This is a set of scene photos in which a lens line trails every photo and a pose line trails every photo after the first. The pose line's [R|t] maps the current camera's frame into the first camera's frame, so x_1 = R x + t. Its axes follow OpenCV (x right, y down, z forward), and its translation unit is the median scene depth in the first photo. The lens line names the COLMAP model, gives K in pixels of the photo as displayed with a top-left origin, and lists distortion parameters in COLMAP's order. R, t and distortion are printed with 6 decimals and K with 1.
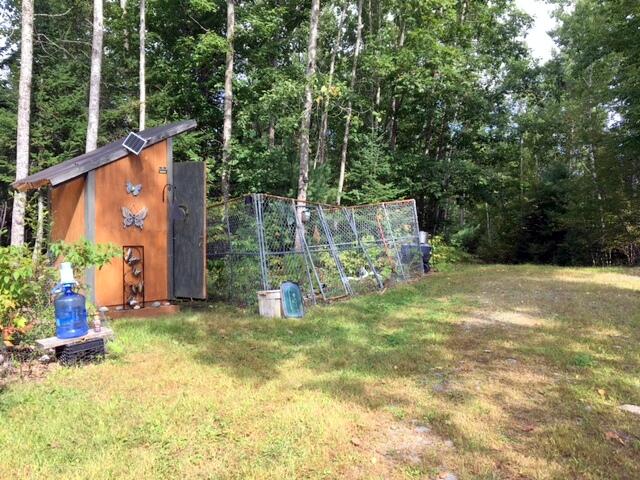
lens RADIAL K [[548.7, 0, 311.8], [0, 548.7, 240.2], [0, 0, 1]] dist [0.085699, -0.143130]
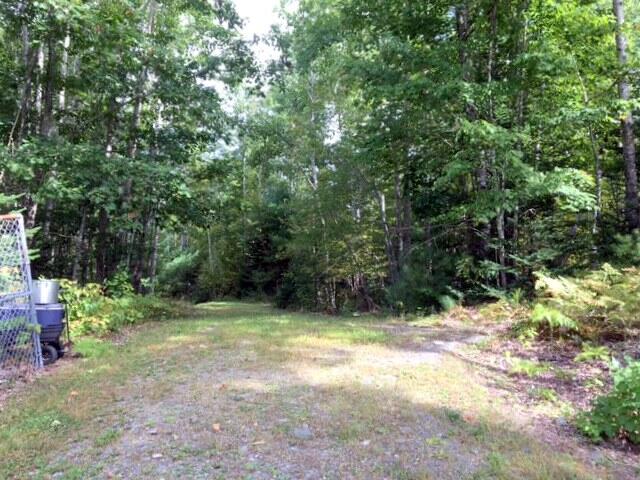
lens RADIAL K [[548.7, 0, 311.8], [0, 548.7, 240.2], [0, 0, 1]] dist [0.085699, -0.143130]
pose [[0.887908, 0.003217, 0.460009, 0.079060], [0.015256, 0.999220, -0.036434, -0.012301], [-0.459768, 0.039368, 0.887166, 0.193116]]
